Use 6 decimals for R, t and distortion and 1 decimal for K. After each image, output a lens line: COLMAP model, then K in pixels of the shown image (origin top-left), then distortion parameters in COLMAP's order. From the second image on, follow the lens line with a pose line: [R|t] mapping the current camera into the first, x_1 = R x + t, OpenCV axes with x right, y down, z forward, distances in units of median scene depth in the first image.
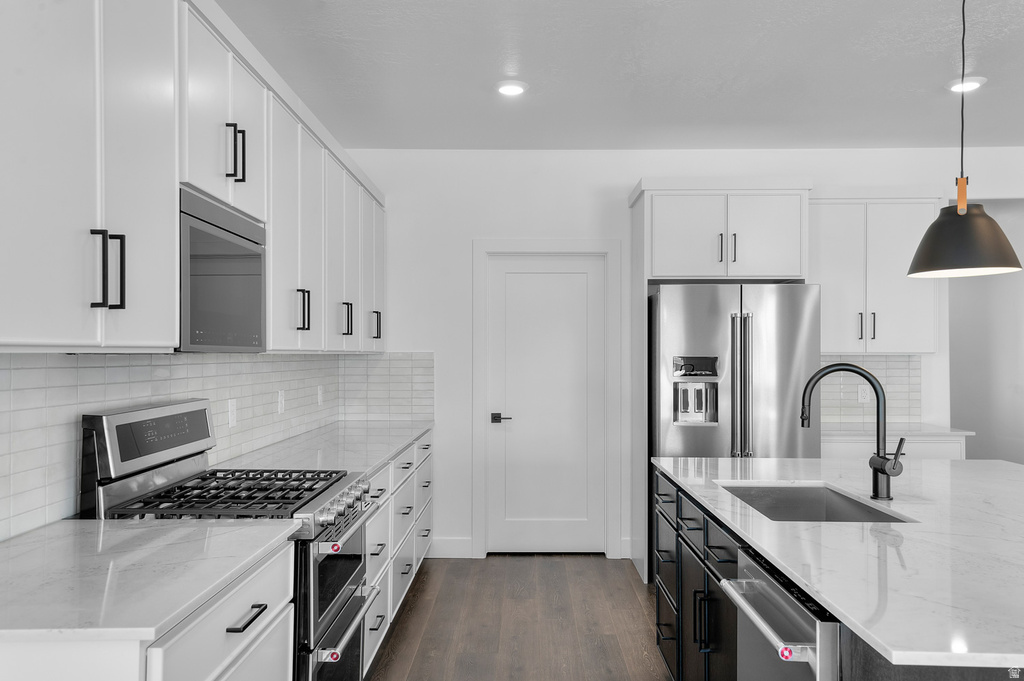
lens RADIAL K [[826.8, 0, 513.1], [0, 826.8, 343.3], [0, 0, 1]] dist [-0.010739, -0.001281]
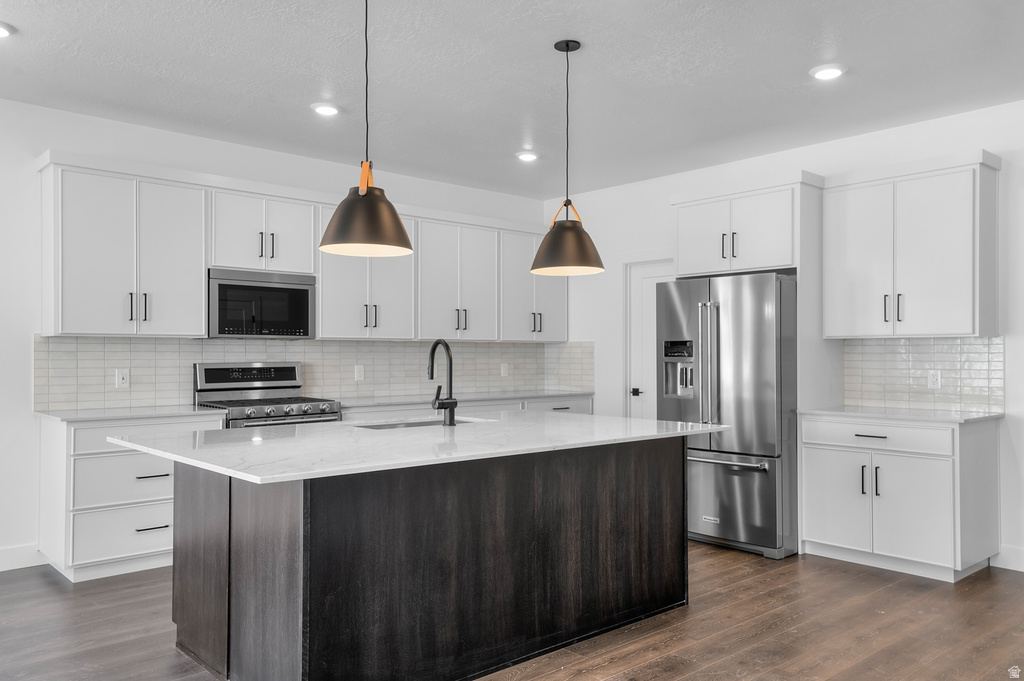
lens RADIAL K [[796.3, 0, 511.2], [0, 796.3, 342.2], [0, 0, 1]] dist [0.012349, 0.001822]
pose [[0.668787, -0.011420, -0.743367, 0.866119], [0.010217, 0.999929, -0.006169, 0.021109], [0.743384, -0.003469, 0.668856, 0.037023]]
